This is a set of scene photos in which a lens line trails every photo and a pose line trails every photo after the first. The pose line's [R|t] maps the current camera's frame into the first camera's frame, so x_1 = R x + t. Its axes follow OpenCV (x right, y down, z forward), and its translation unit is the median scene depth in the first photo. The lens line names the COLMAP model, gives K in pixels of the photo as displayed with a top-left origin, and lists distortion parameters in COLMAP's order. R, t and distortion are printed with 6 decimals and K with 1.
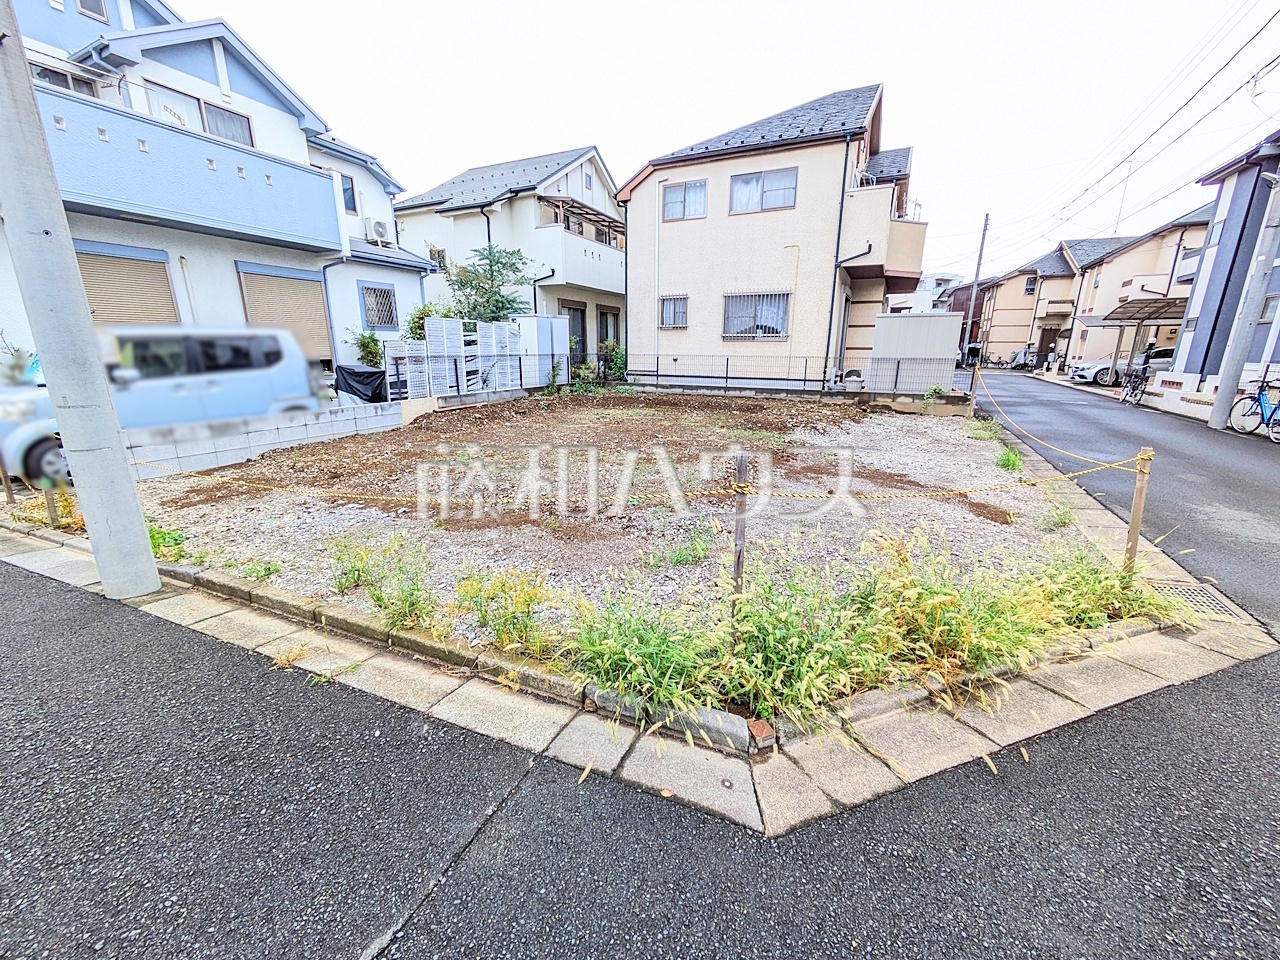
lens RADIAL K [[505.0, 0, 640.9], [0, 505.0, 480.8], [0, 0, 1]] dist [0.000410, 0.000225]
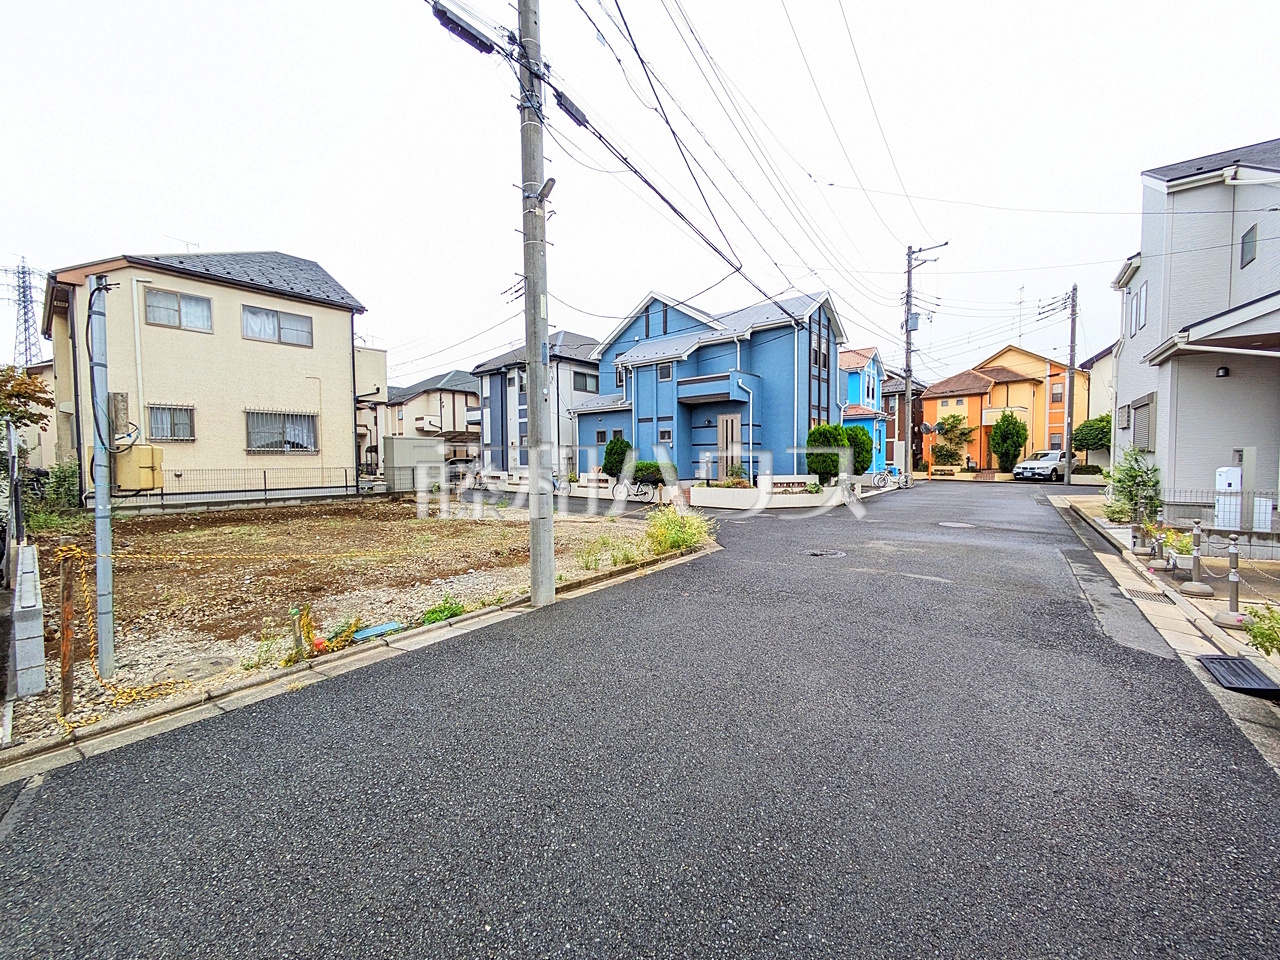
lens RADIAL K [[505.0, 0, 640.9], [0, 505.0, 480.8], [0, 0, 1]] dist [0.000410, 0.000225]
pose [[0.230815, -0.049981, 0.971713, -0.659408], [0.254779, 0.966939, -0.010783, -0.020605], [-0.939048, 0.250061, 0.235918, 0.054782]]
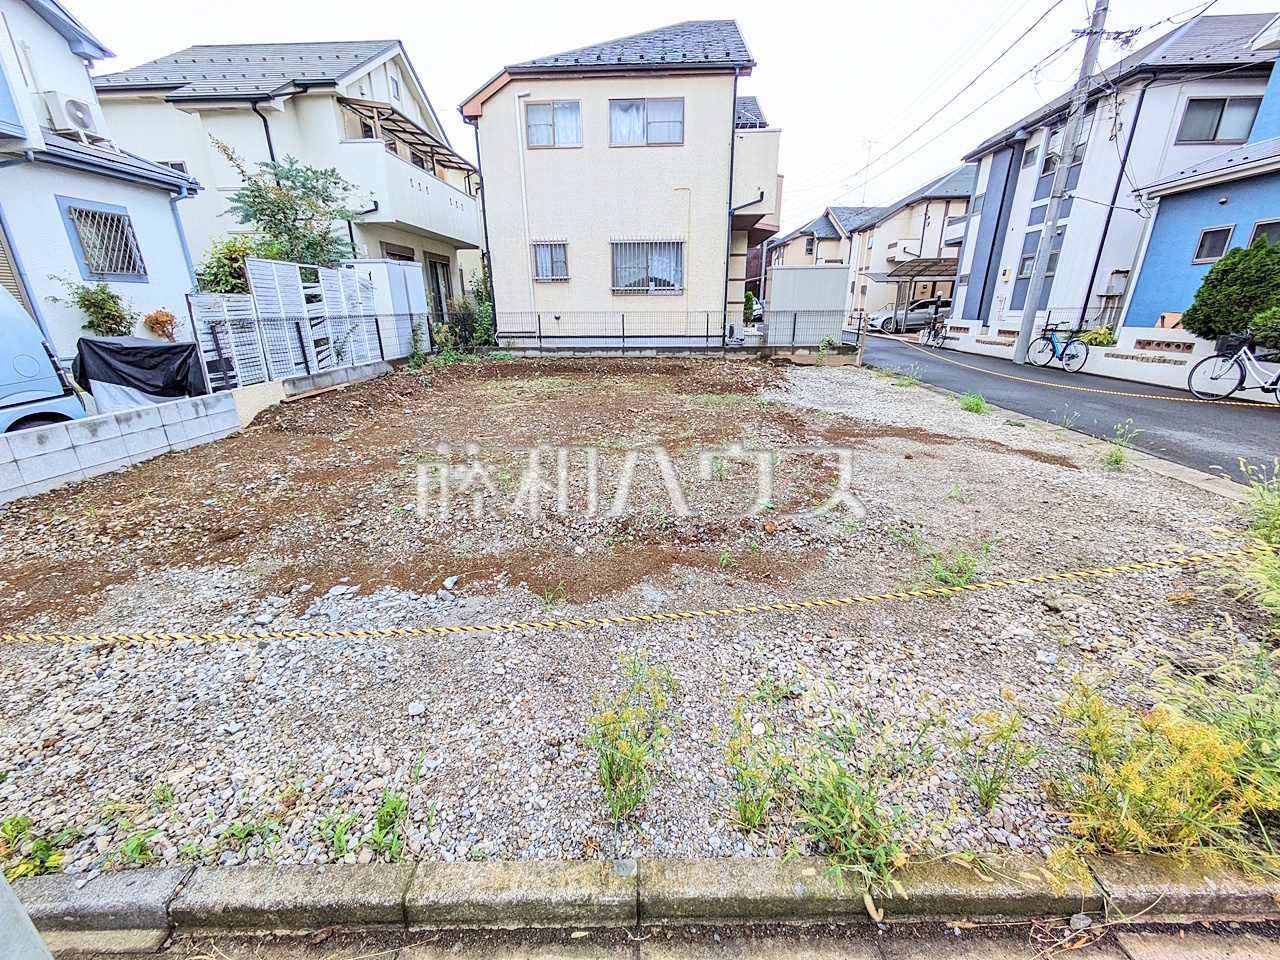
lens RADIAL K [[505.0, 0, 640.9], [0, 505.0, 480.8], [0, 0, 1]] dist [0.000410, 0.000225]
pose [[0.918501, -0.141332, 0.369299, -0.178247], [0.113348, 0.988855, 0.096526, -0.033848], [-0.378826, -0.046800, 0.924284, 0.144707]]
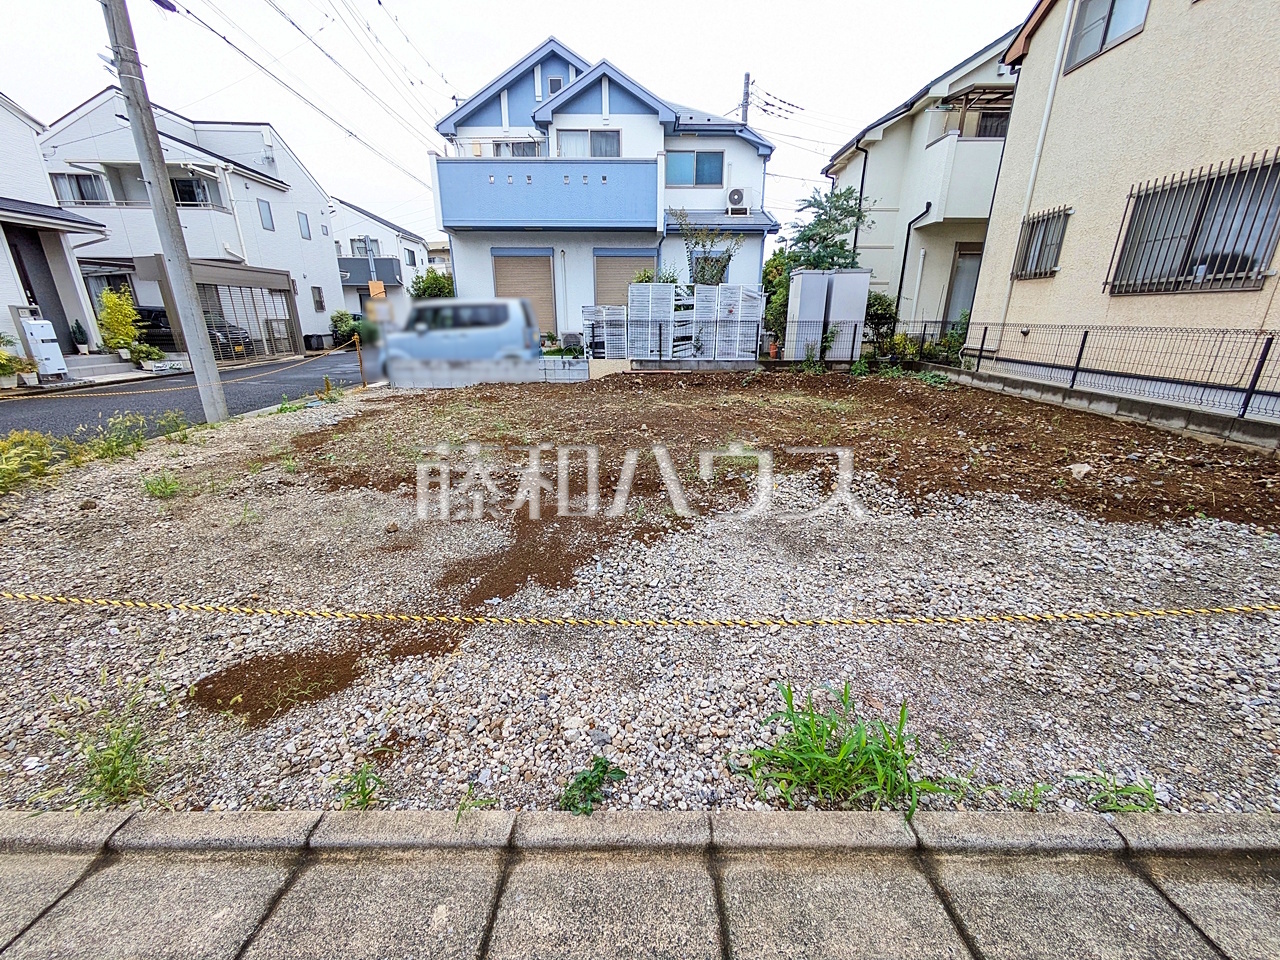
lens RADIAL K [[507.2, 0, 640.0], [0, 507.2, 480.0], [0, 0, 1]] dist [0.001436, 0.000247]
pose [[0.429320, 0.276164, -0.859894, 0.460818], [-0.230300, 0.954103, 0.191439, -0.102435], [0.873296, 0.115845, 0.473216, 0.416381]]
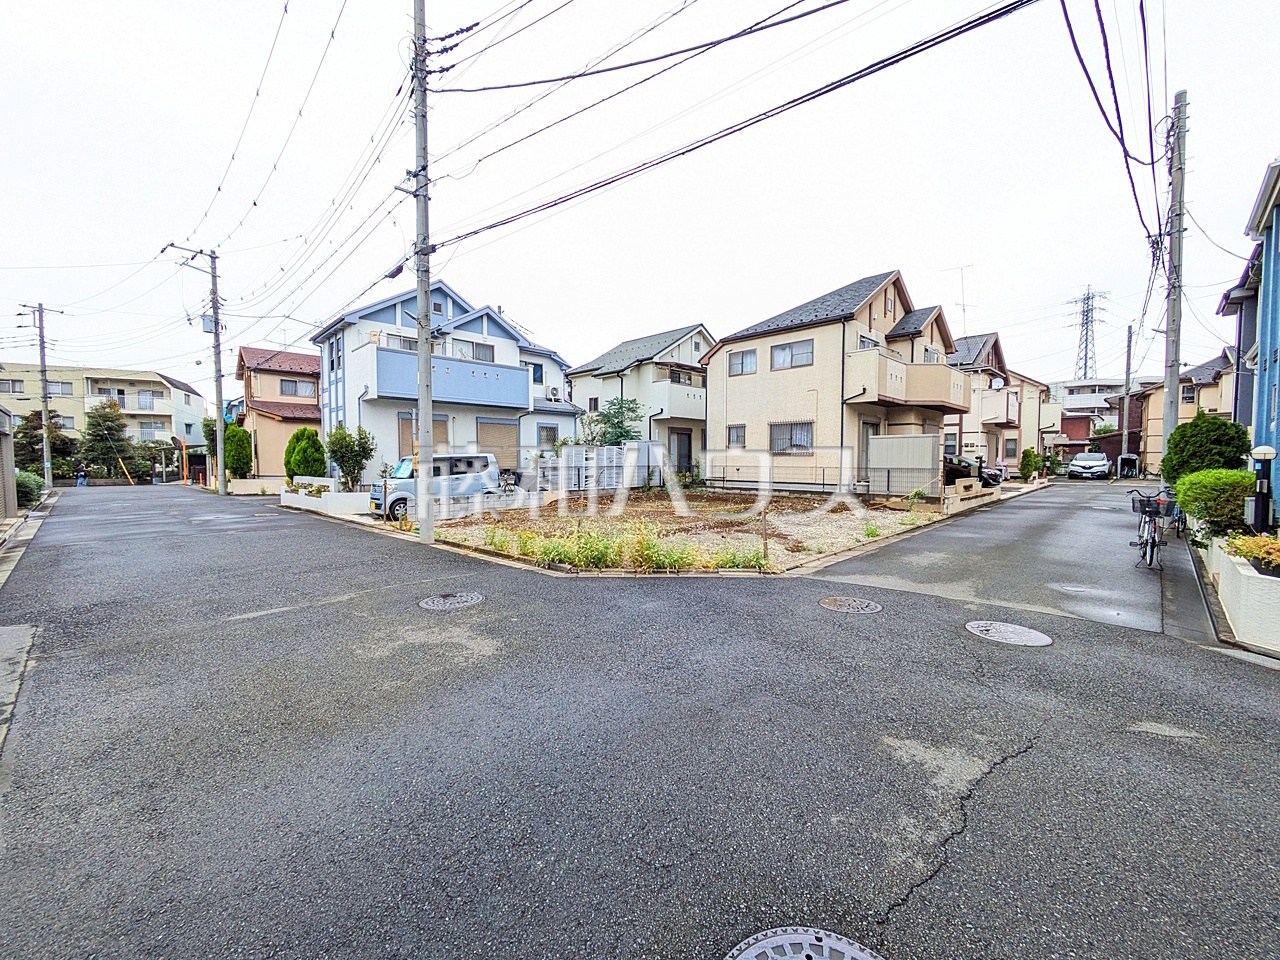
lens RADIAL K [[507.2, 0, 640.0], [0, 507.2, 480.0], [0, 0, 1]] dist [0.001436, 0.000247]
pose [[0.942134, 0.008133, -0.335138, 0.307388], [-0.080632, 0.975855, -0.202991, 0.095713], [0.325395, 0.218268, 0.920042, -0.371598]]
